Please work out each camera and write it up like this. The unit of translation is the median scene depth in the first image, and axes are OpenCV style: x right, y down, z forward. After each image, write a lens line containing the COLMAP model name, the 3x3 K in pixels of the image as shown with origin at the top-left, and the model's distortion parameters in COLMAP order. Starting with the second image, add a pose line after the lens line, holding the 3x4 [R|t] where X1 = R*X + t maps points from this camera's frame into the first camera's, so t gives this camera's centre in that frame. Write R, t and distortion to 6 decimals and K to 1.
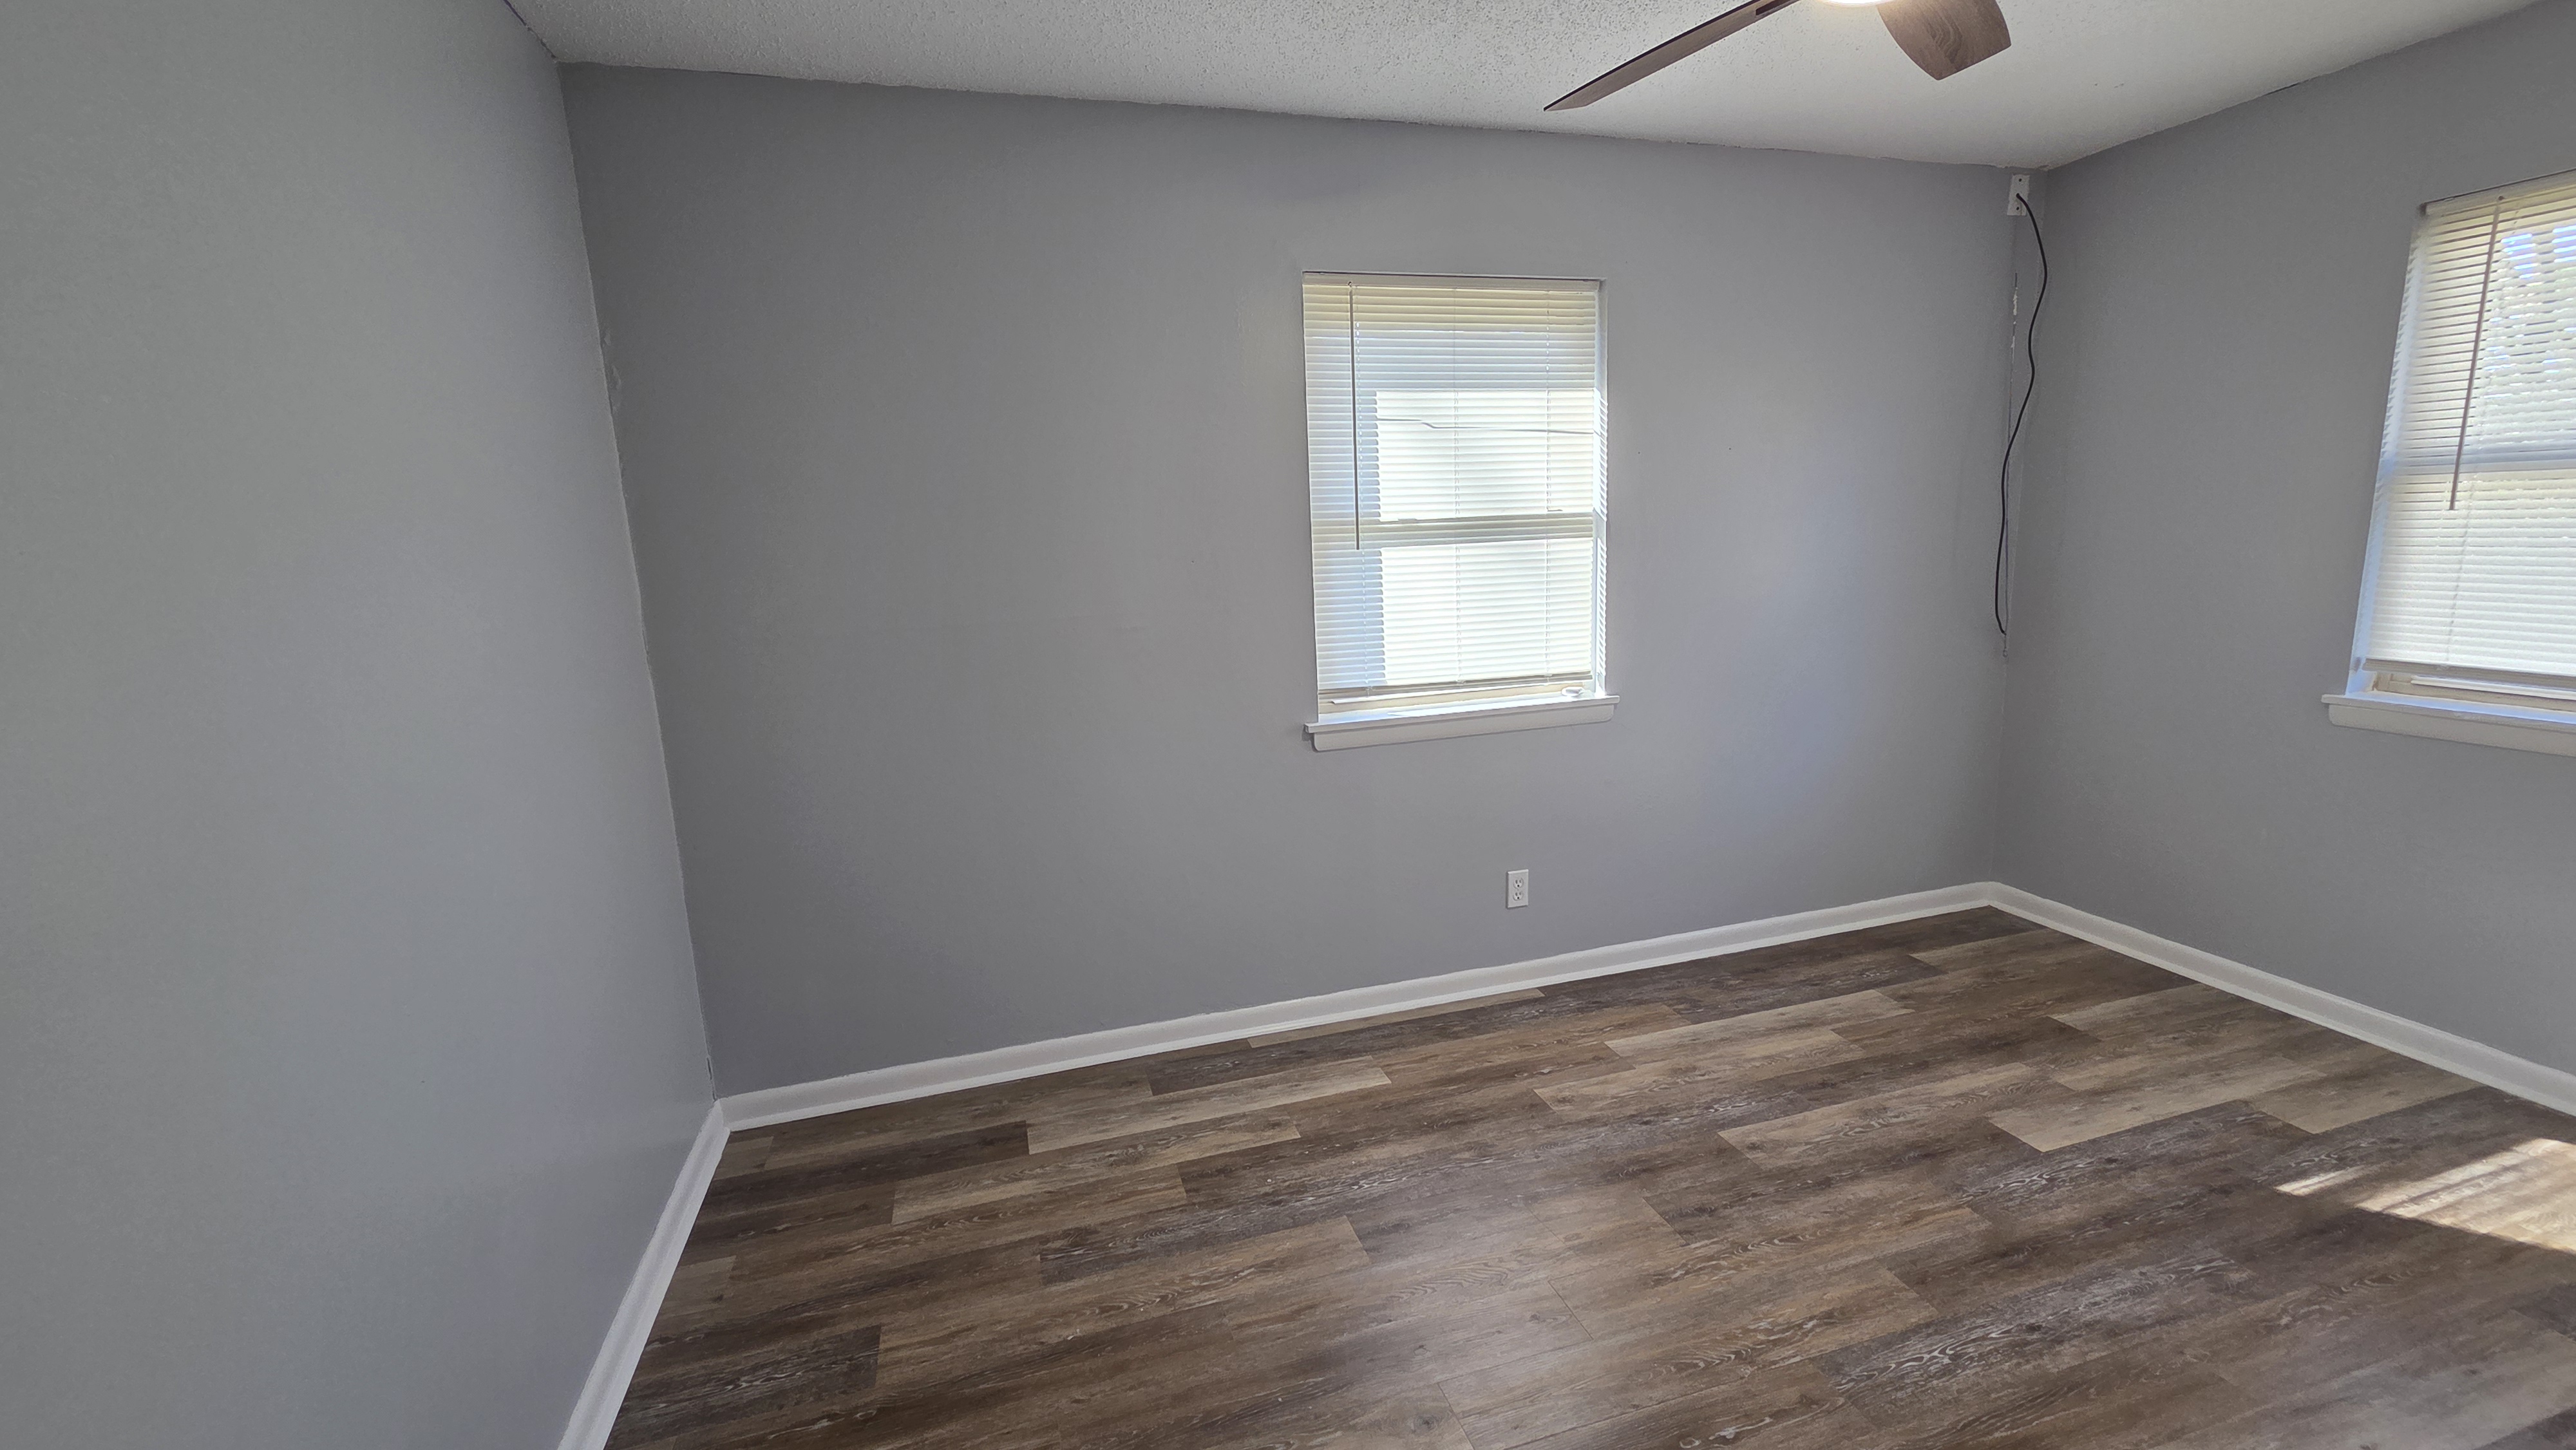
lens RADIAL K [[1051.3, 0, 1282.7], [0, 1051.3, 716.8], [0, 0, 1]] dist [0.001188, 0.000093]
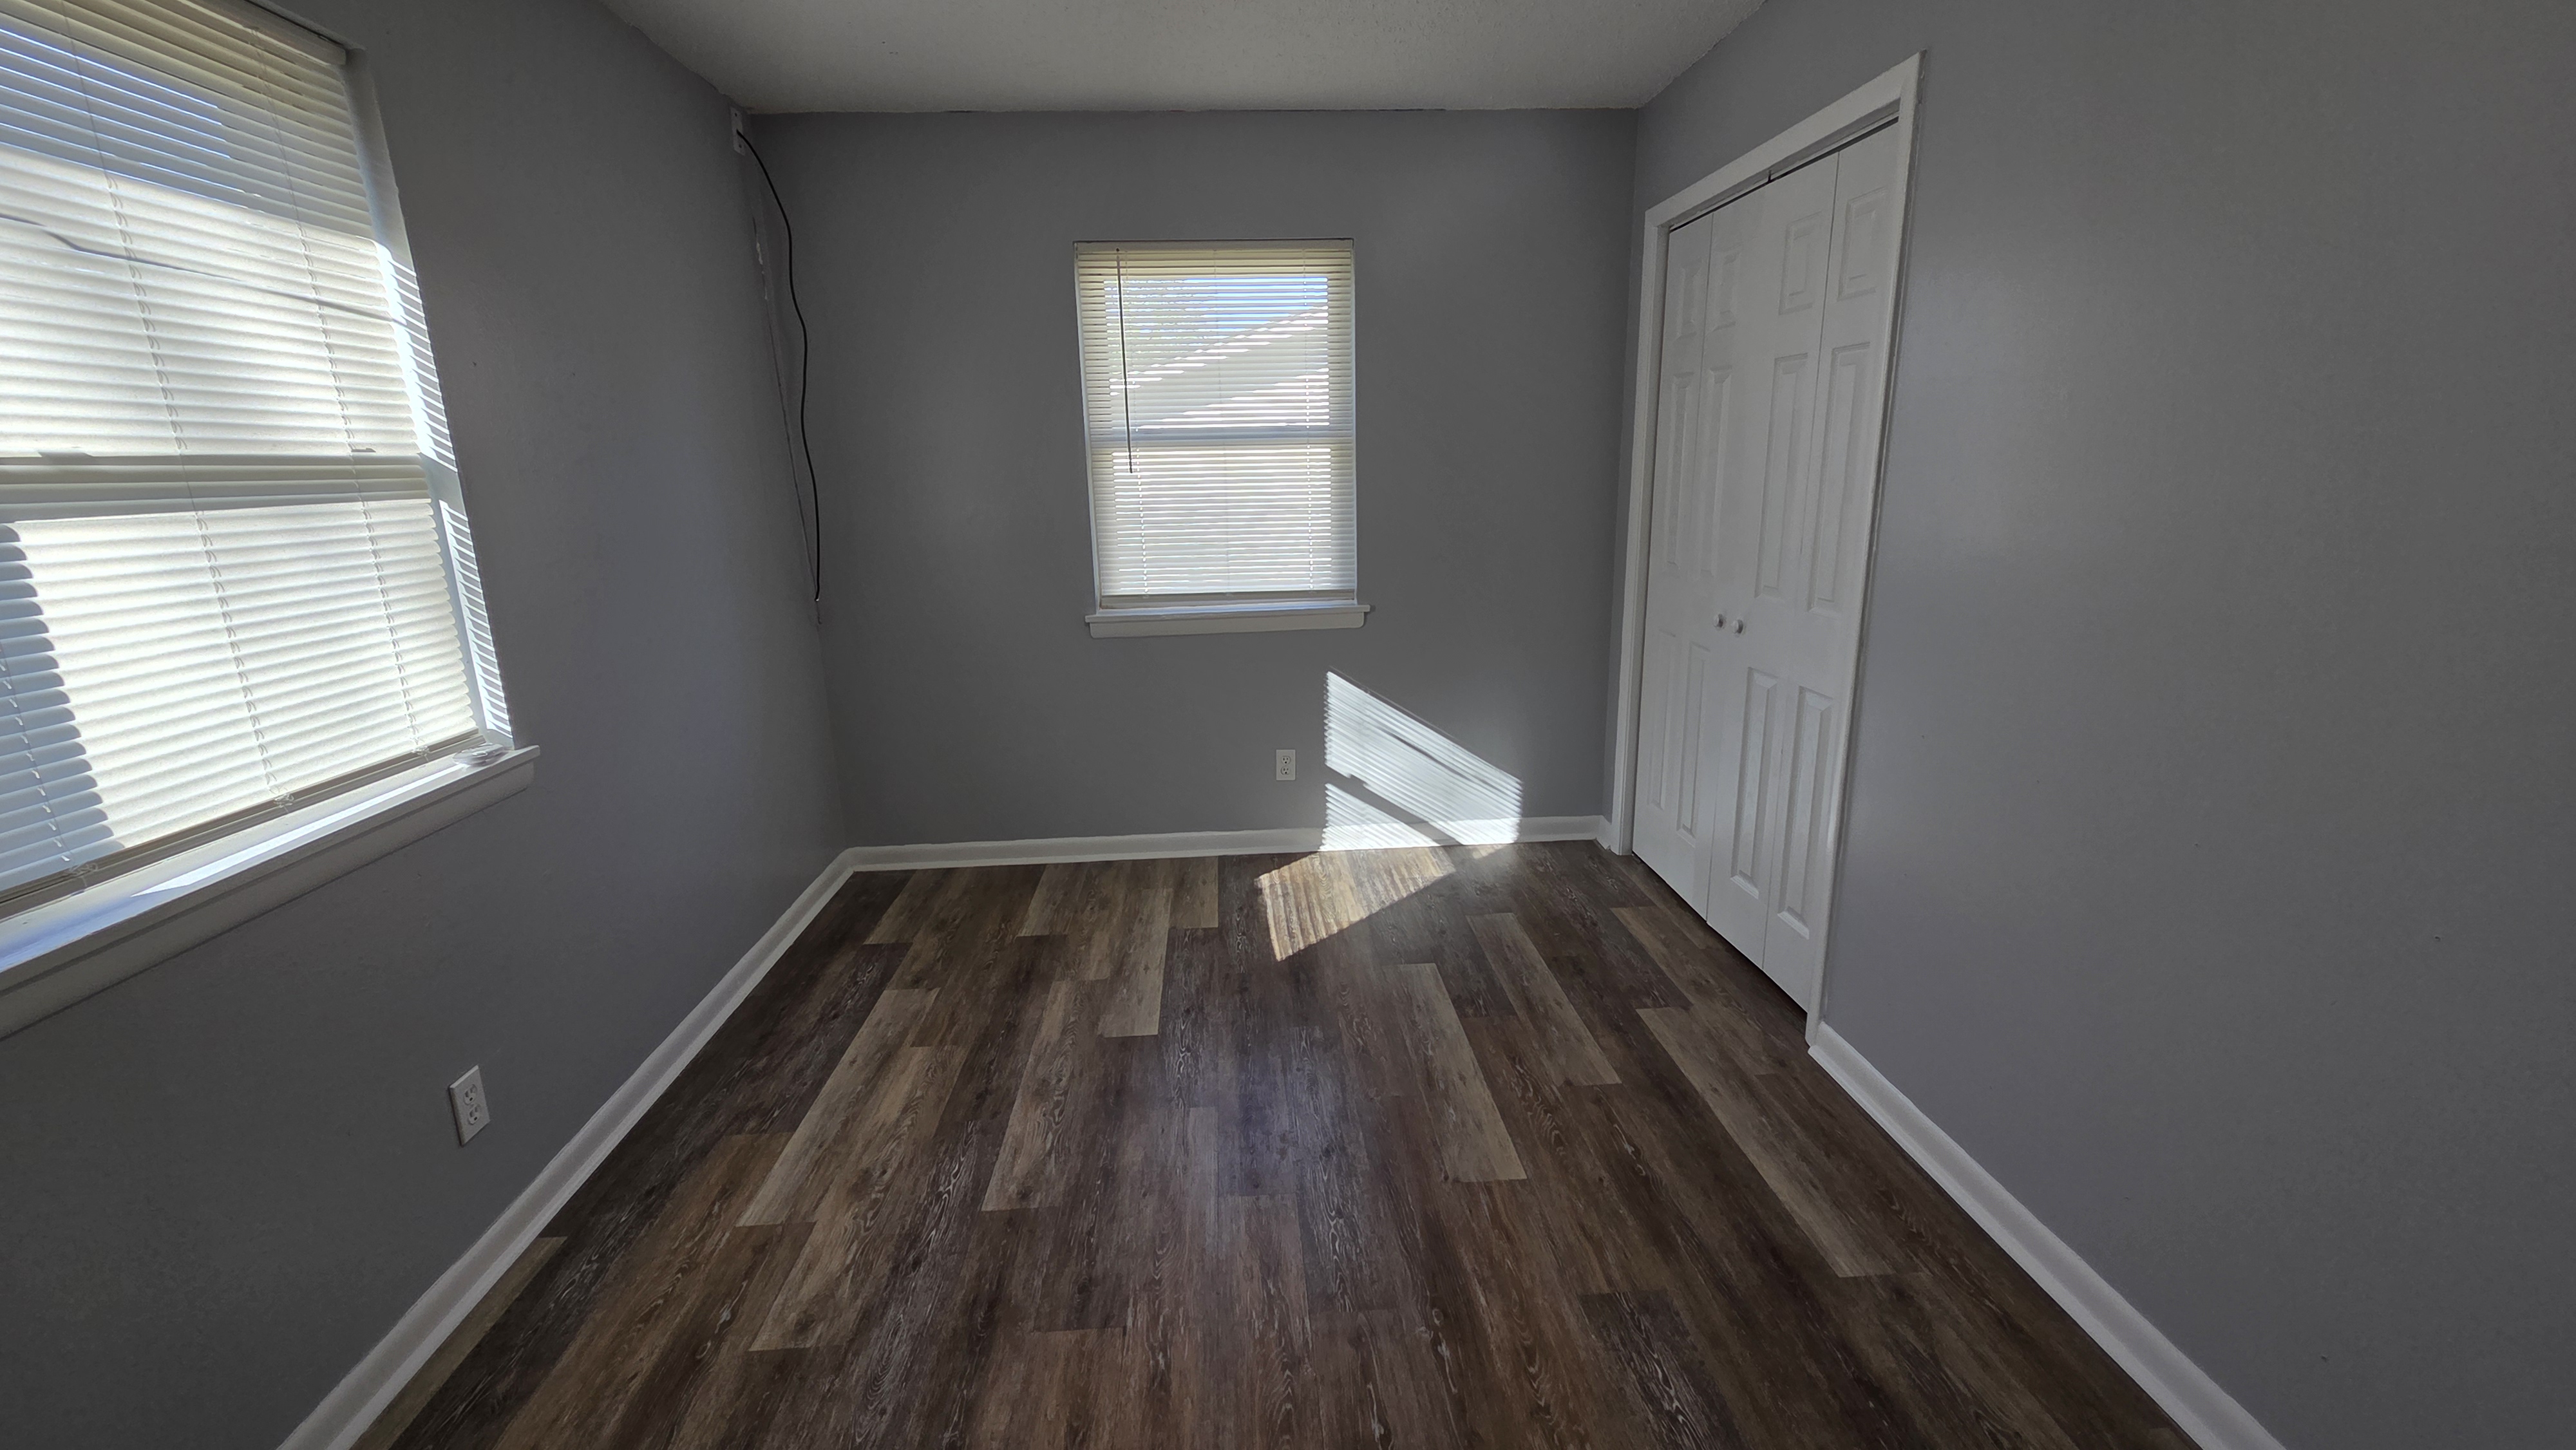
lens RADIAL K [[1051.3, 0, 1282.7], [0, 1051.3, 716.8], [0, 0, 1]] dist [0.001188, 0.000093]
pose [[0.224000, -0.199173, 0.954020, -0.215404], [0.189519, 0.969110, 0.157825, -0.058822], [-0.955985, 0.145452, 0.254828, 0.443922]]
